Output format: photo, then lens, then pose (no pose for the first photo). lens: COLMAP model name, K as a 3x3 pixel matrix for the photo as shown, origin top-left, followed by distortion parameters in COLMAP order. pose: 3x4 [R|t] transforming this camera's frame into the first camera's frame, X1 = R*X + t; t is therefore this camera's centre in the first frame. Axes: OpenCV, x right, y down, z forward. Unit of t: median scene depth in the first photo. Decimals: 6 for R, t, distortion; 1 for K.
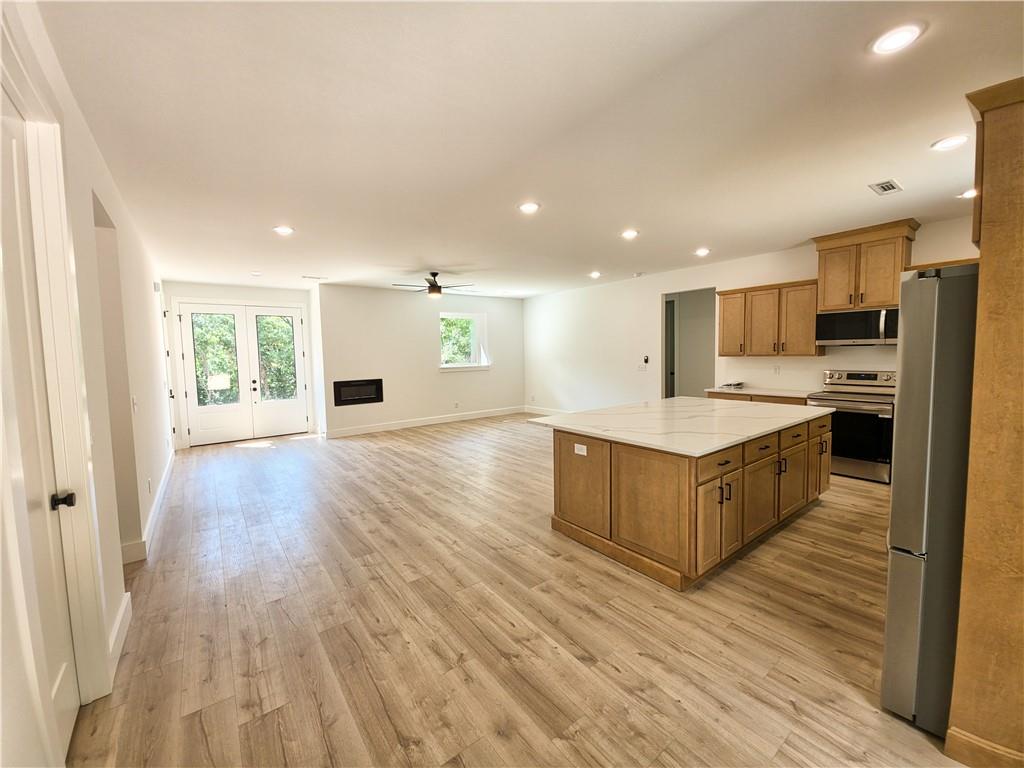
lens RADIAL K [[407.8, 0, 510.2], [0, 407.8, 378.6], [0, 0, 1]] dist [0.011796, -0.007840]
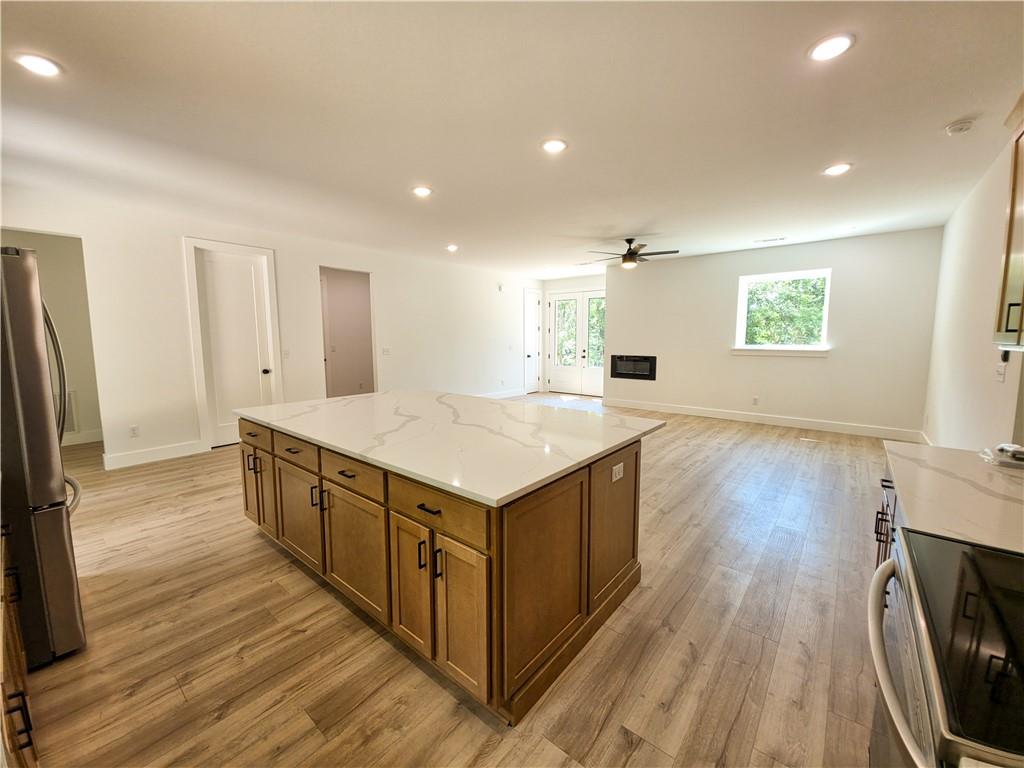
lens RADIAL K [[407.8, 0, 510.2], [0, 407.8, 378.6], [0, 0, 1]] dist [0.011796, -0.007840]
pose [[0.227185, 0.123839, -0.965945, 1.044308], [-0.068011, 0.991477, 0.111117, -0.060147], [0.971474, 0.040450, 0.233672, 0.872945]]
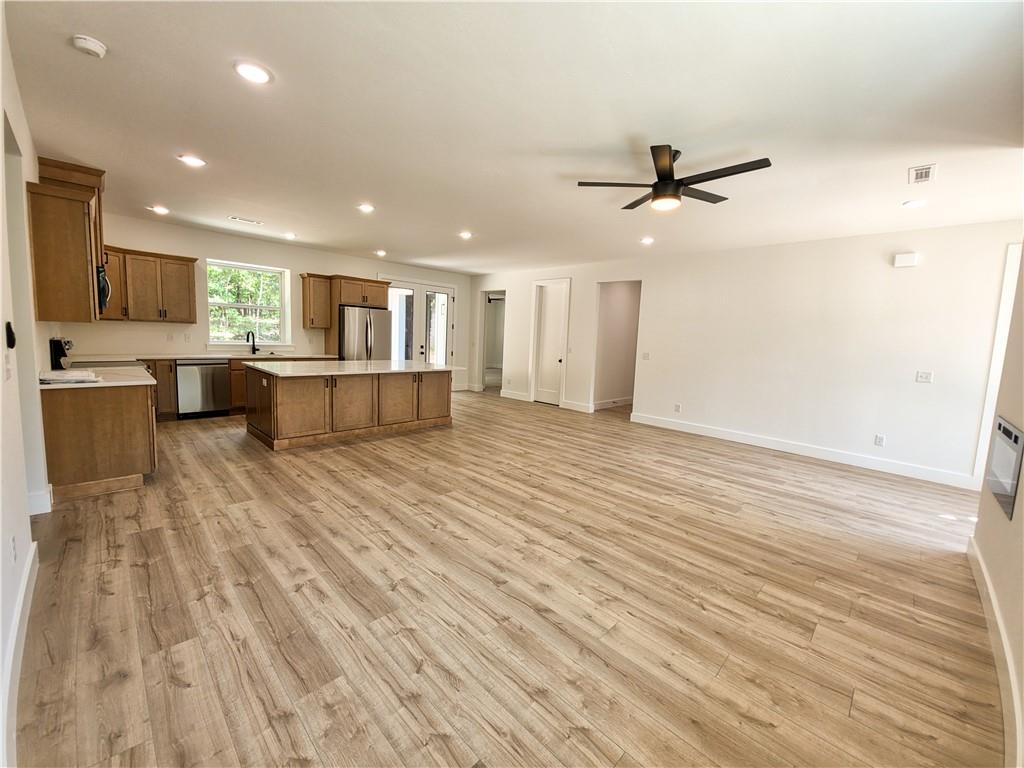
lens RADIAL K [[407.8, 0, 510.2], [0, 407.8, 378.6], [0, 0, 1]] dist [0.011796, -0.007840]
pose [[-0.989664, -0.006804, -0.143246, 0.088680], [-0.032032, 0.984125, 0.174560, -0.134350], [0.139784, 0.177344, -0.974171, 2.335314]]
